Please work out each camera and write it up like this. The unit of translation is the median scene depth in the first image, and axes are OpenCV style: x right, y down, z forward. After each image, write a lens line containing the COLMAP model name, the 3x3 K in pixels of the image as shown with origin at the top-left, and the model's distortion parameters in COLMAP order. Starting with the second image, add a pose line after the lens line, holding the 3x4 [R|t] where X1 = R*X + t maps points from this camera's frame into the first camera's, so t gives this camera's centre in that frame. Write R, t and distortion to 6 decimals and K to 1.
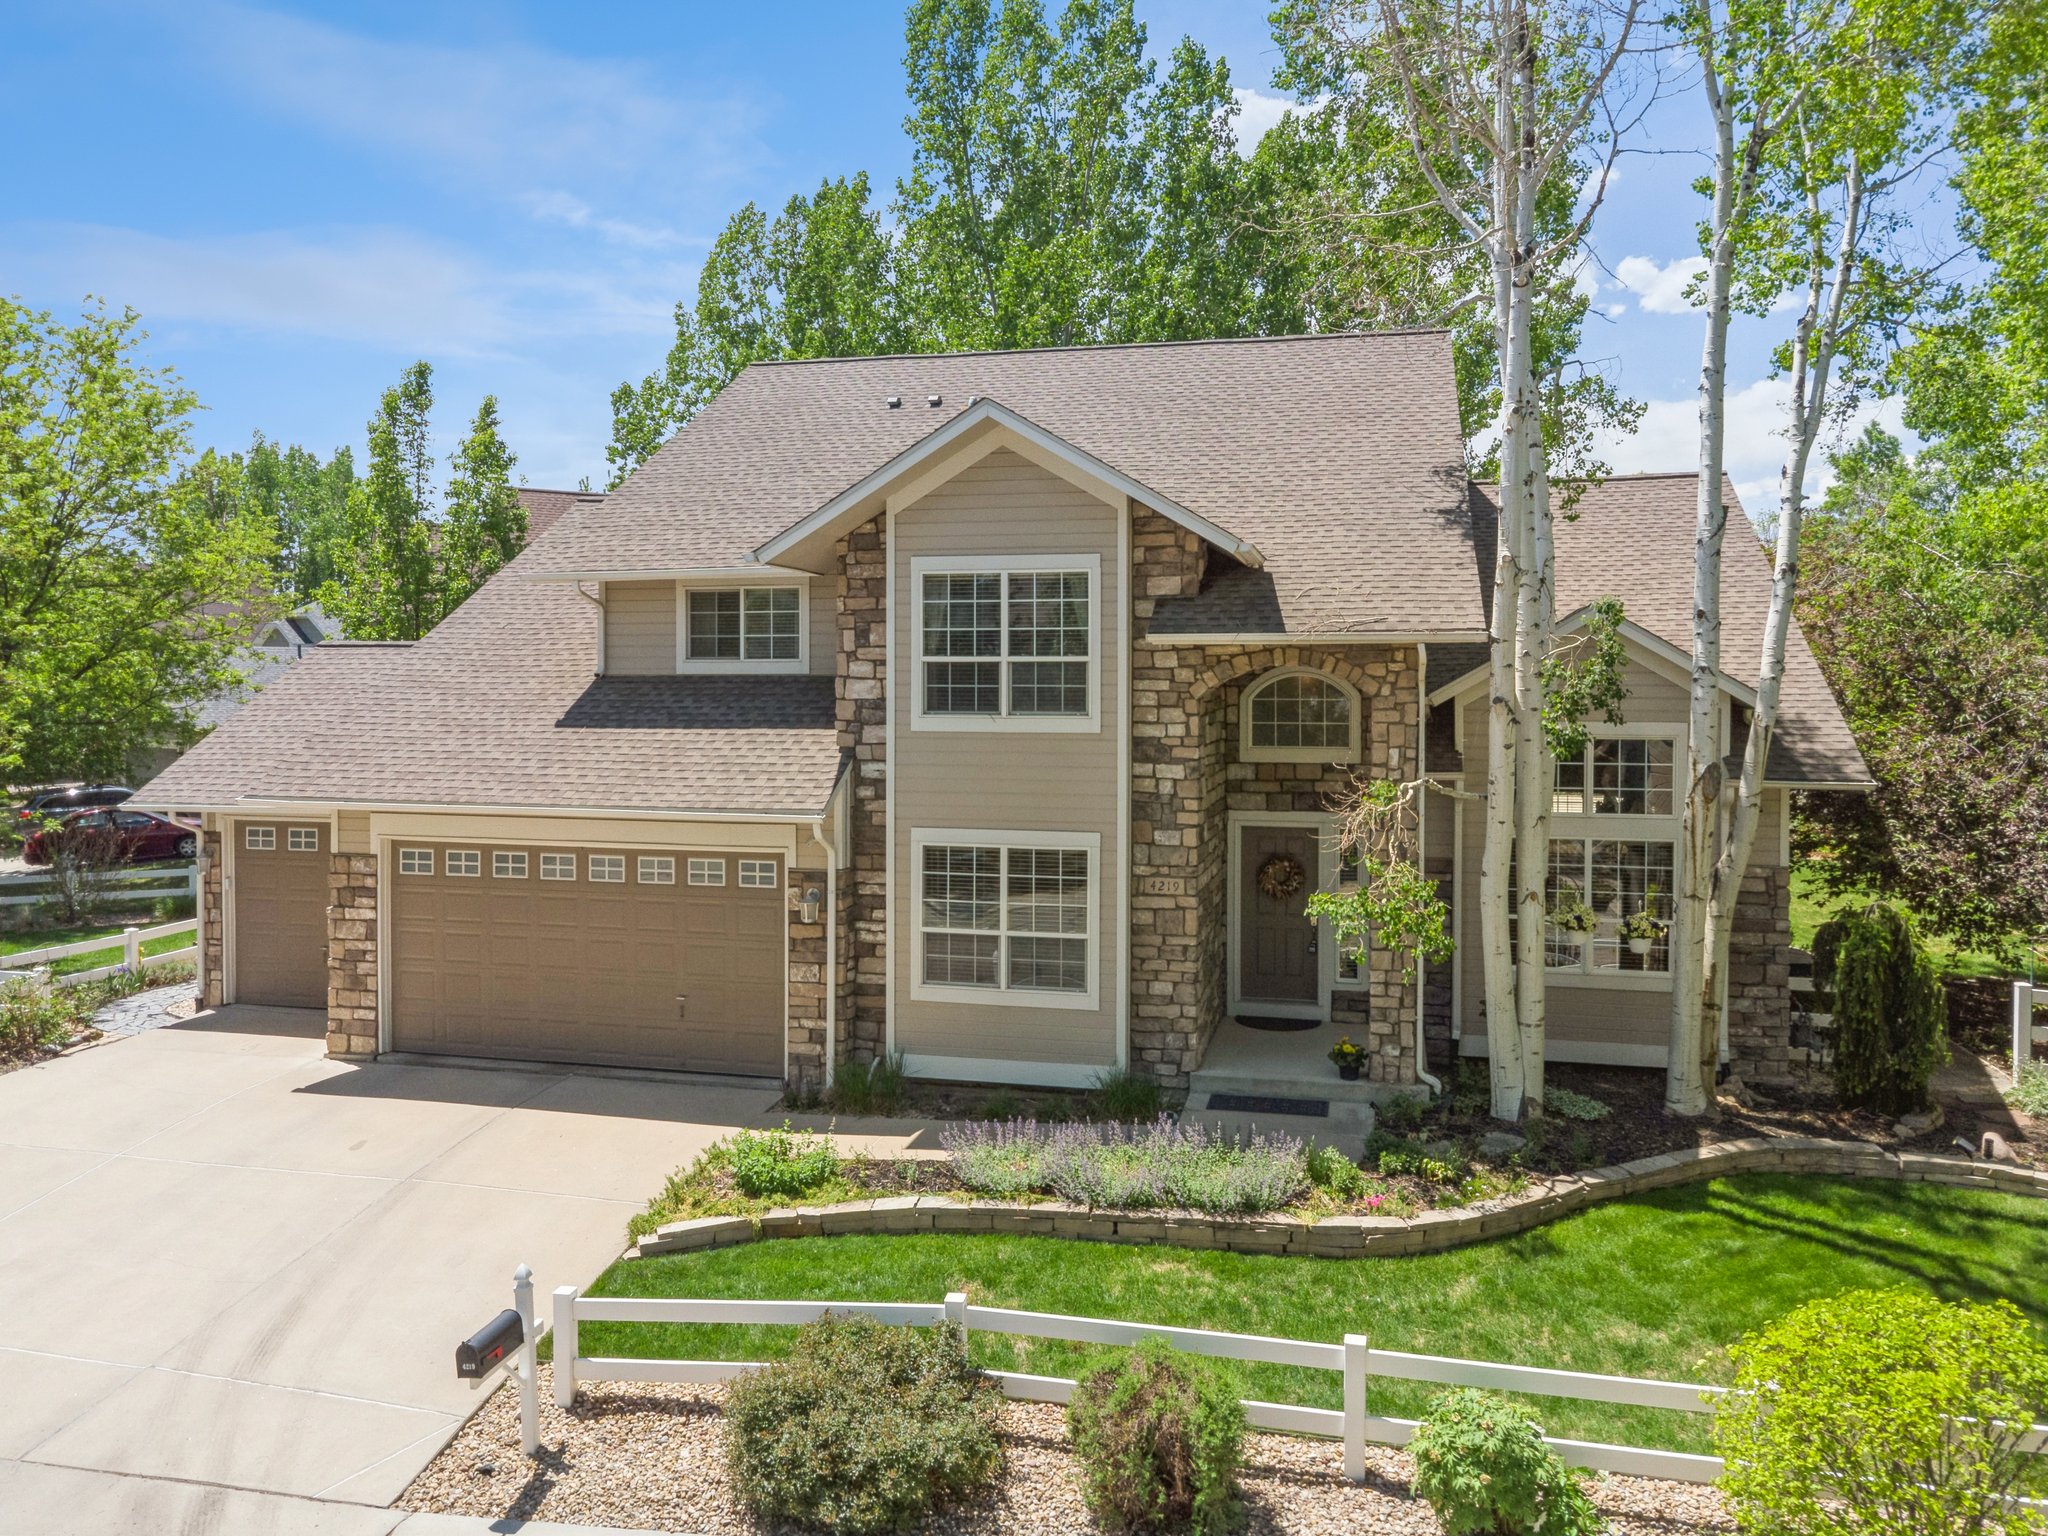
lens RADIAL K [[1414.9, 0, 1024.0], [0, 1414.9, 768.0], [0, 0, 1]] dist [0.004568, 0.001044]
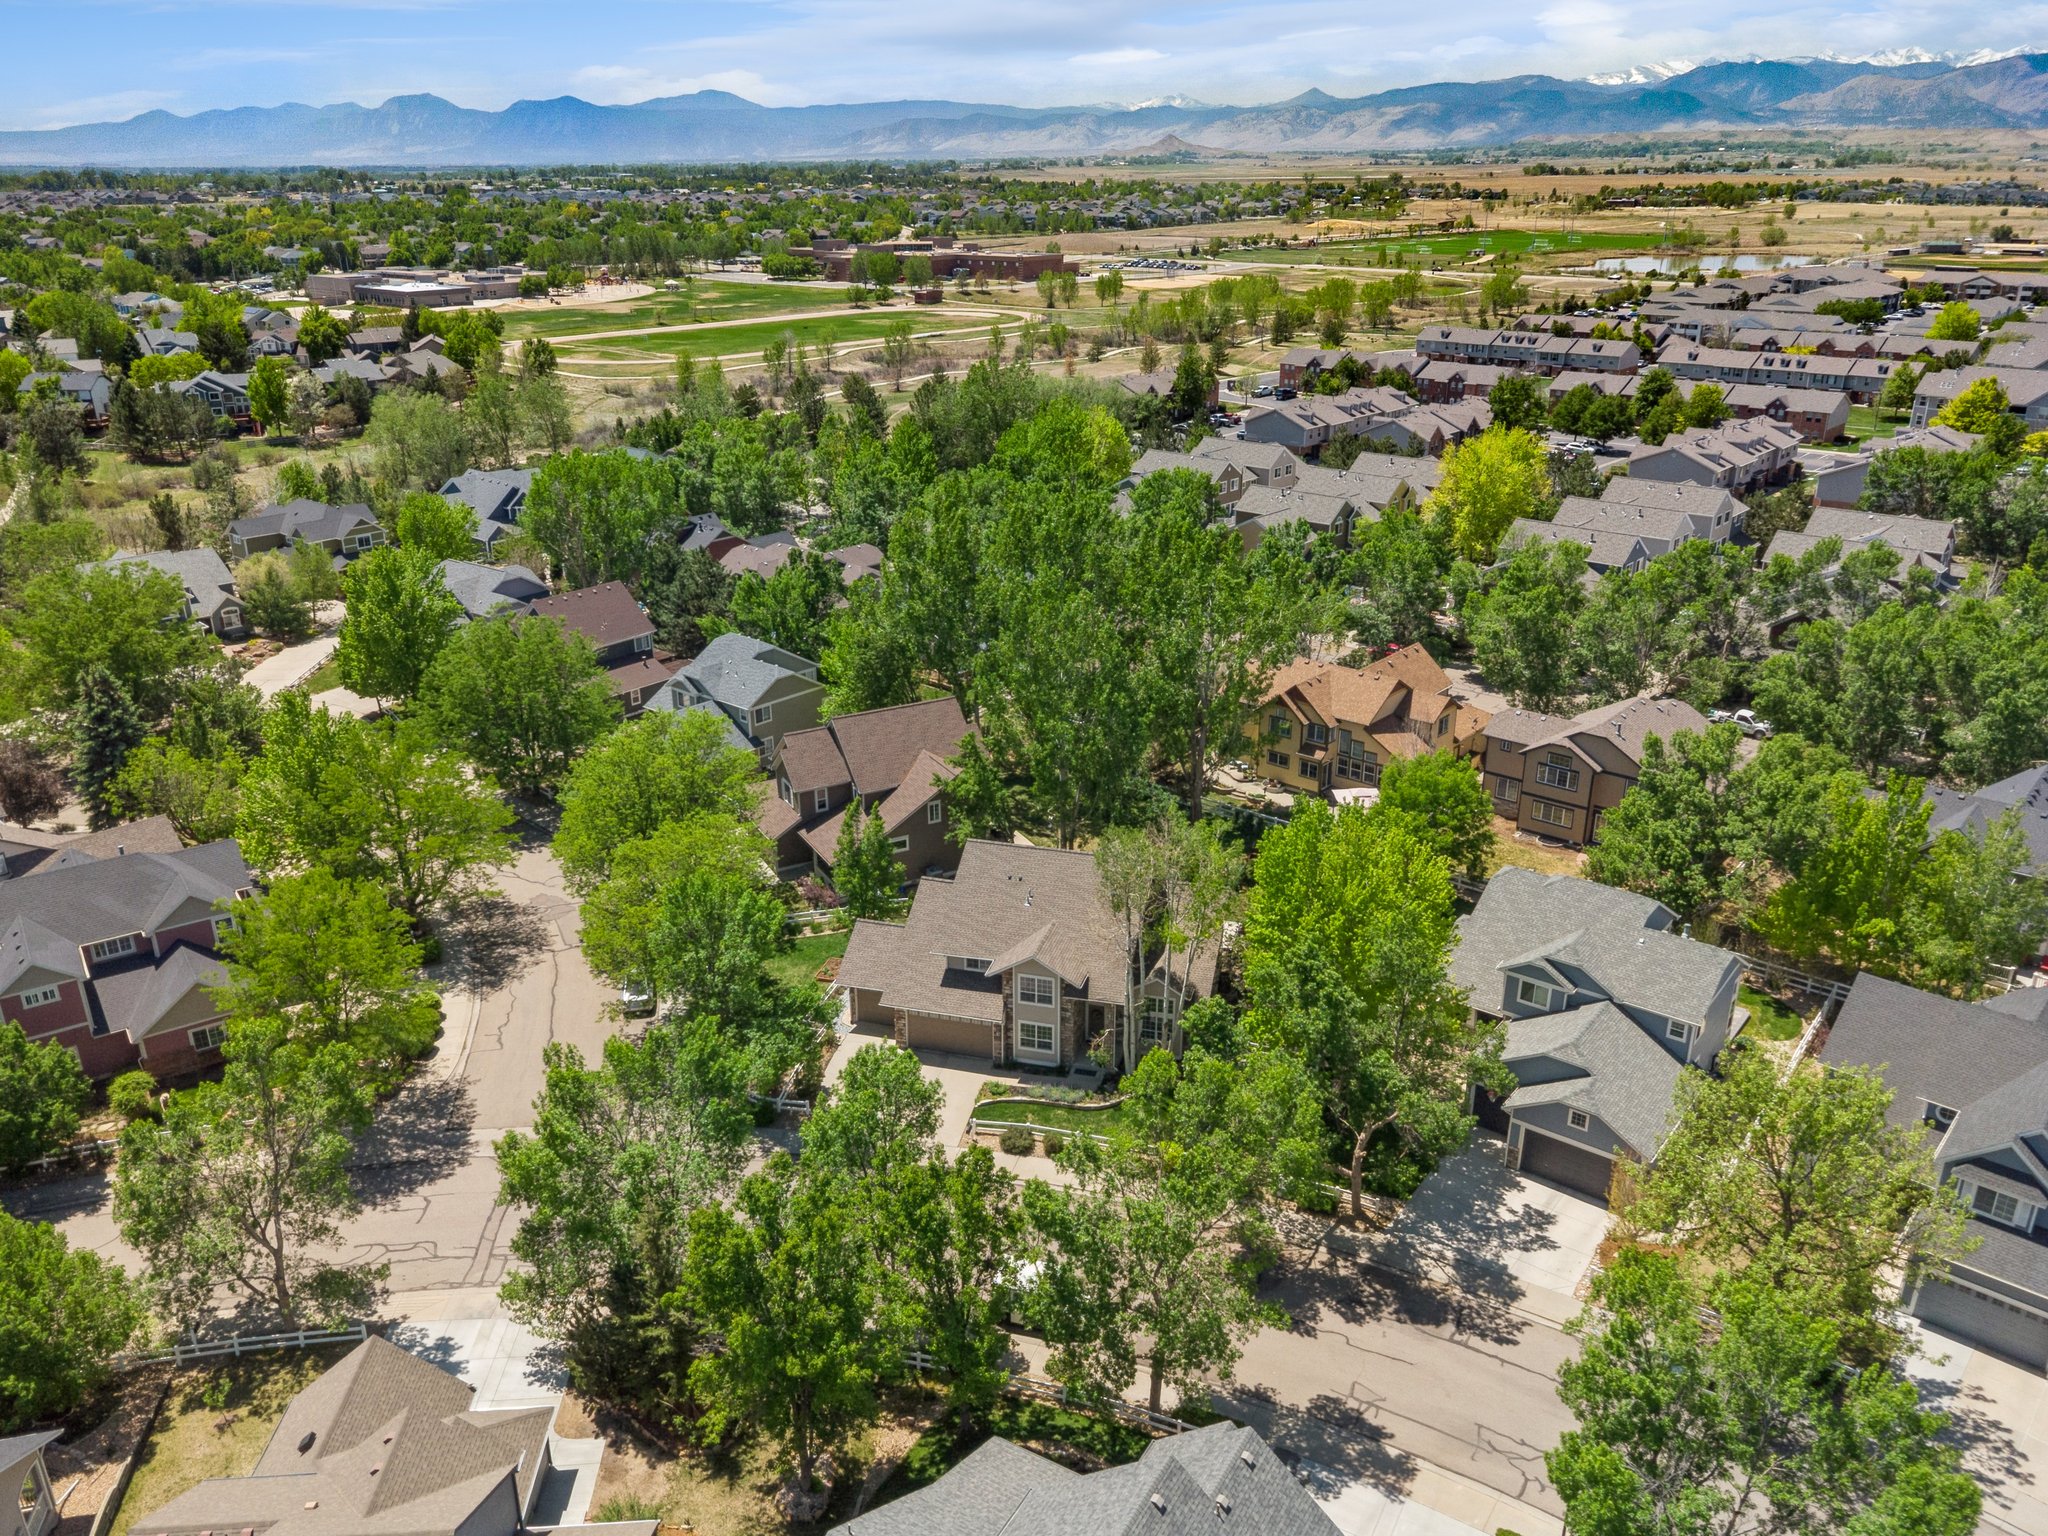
lens RADIAL K [[1414.9, 0, 1024.0], [0, 1414.9, 768.0], [0, 0, 1]] dist [0.004568, 0.001044]
pose [[0.999099, 0.007391, -0.041783, 0.154877], [0.007206, 0.940849, 0.338750, -2.659118], [0.041815, -0.338746, 0.939948, -3.653554]]
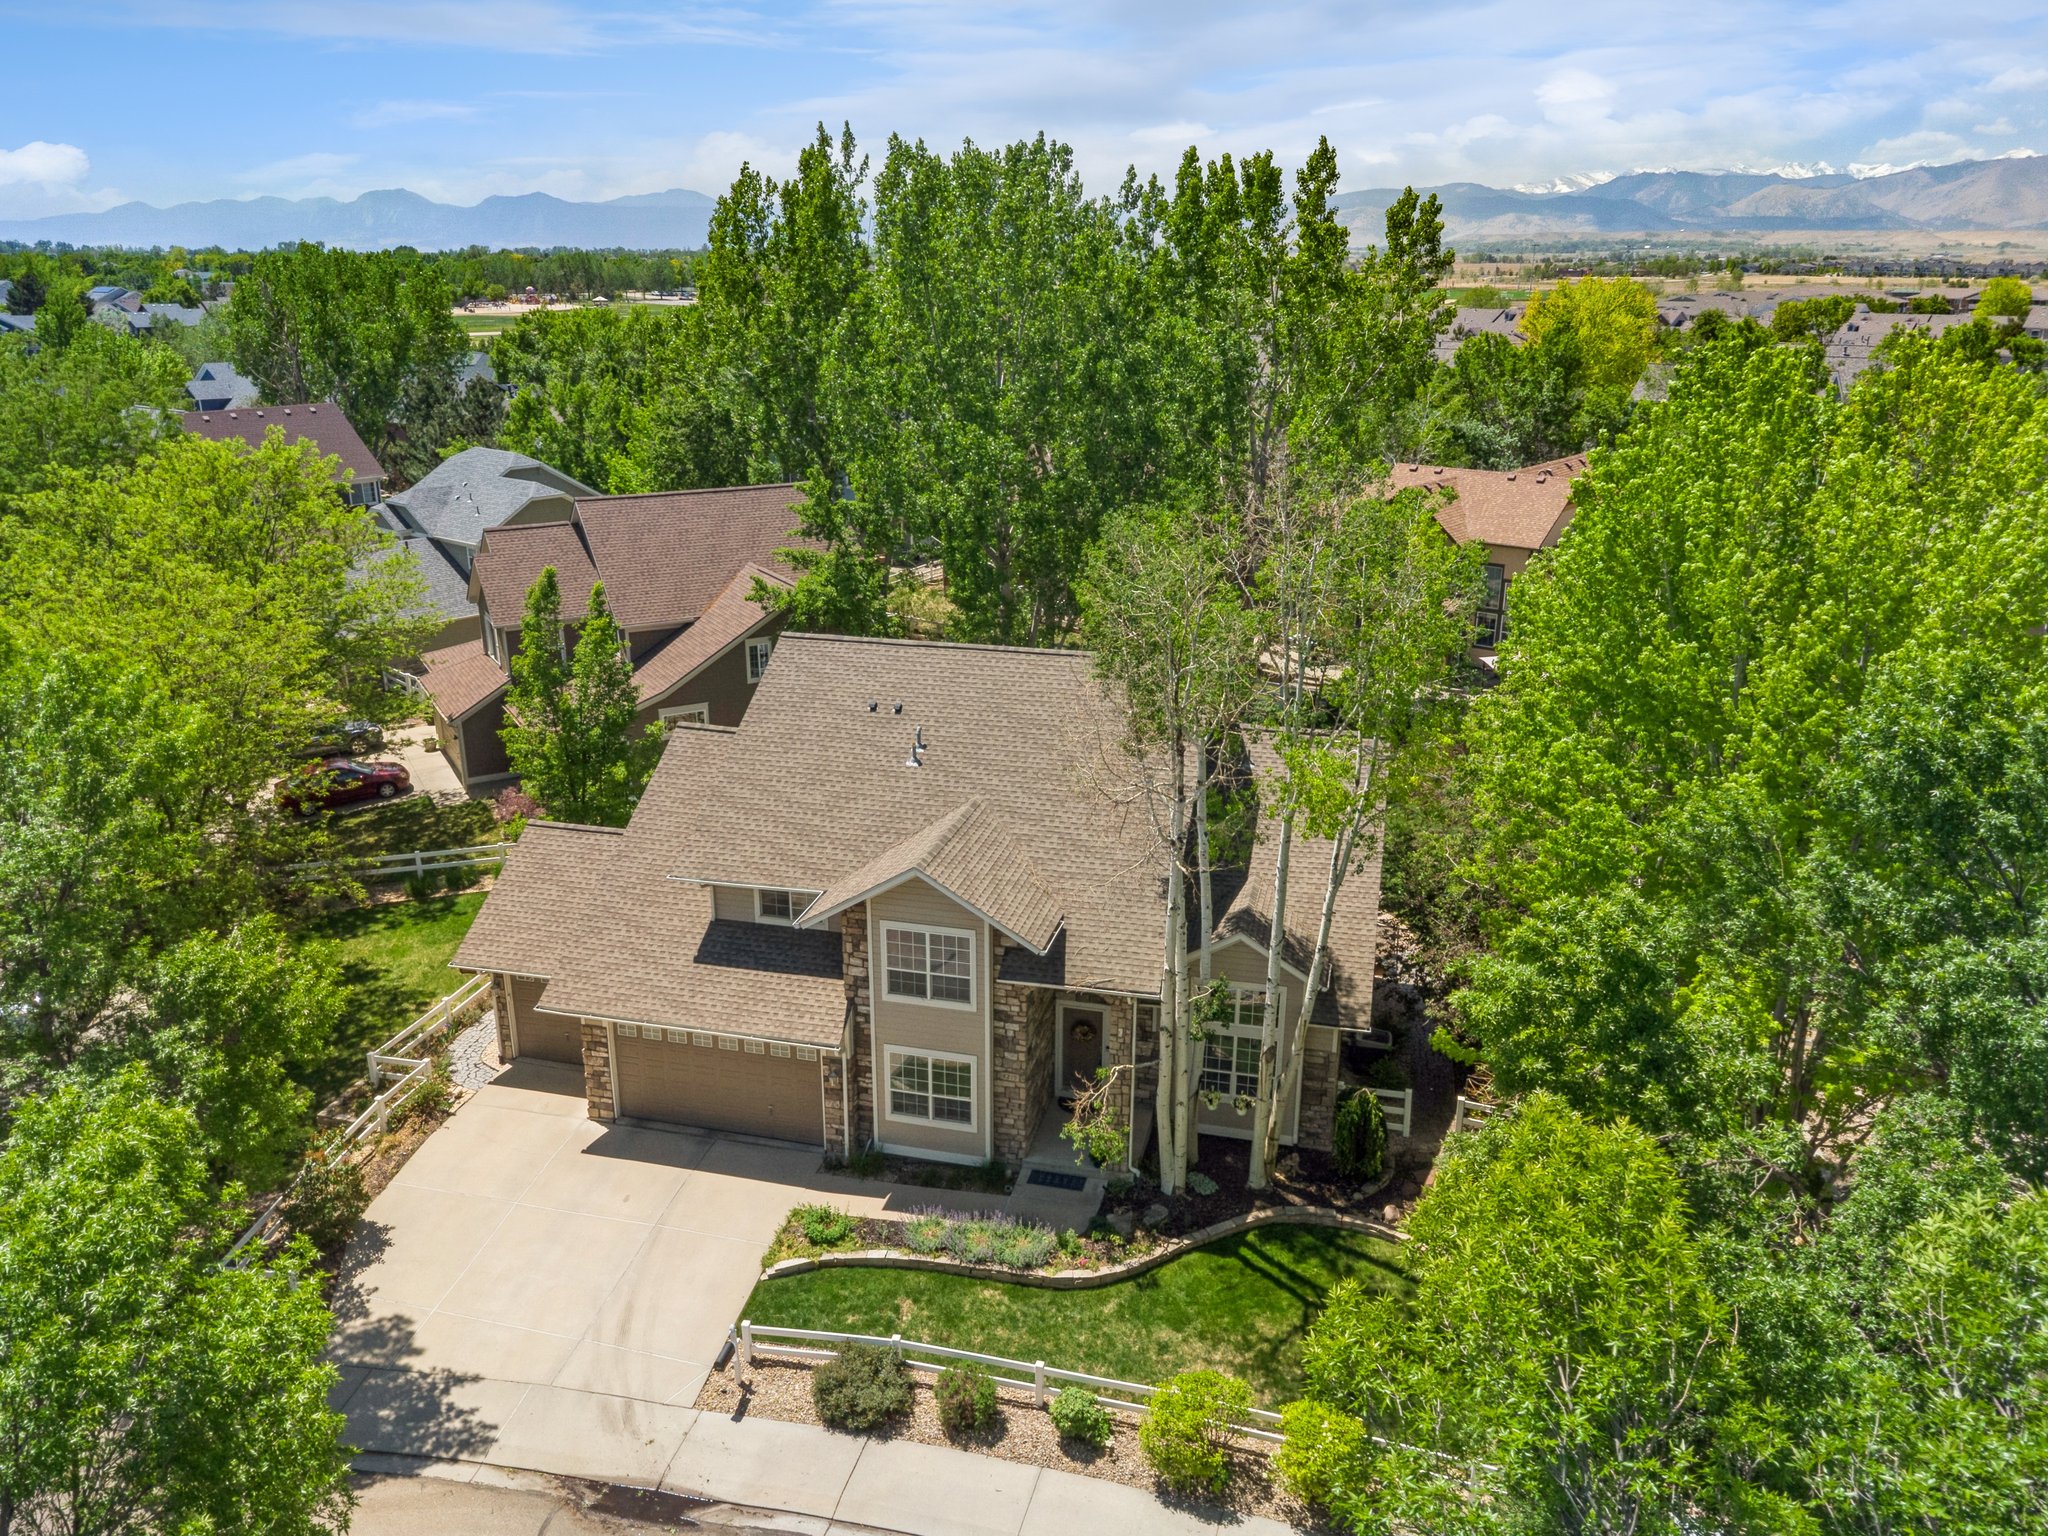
lens RADIAL K [[1400.2, 0, 1024.0], [0, 1400.2, 768.0], [0, 0, 1]] dist [0.002369, 0.001359]
pose [[0.999927, 0.005928, -0.010506, 0.141212], [-0.002631, 0.957127, 0.289657, -0.935674], [0.011773, -0.289608, 0.957073, -0.795791]]
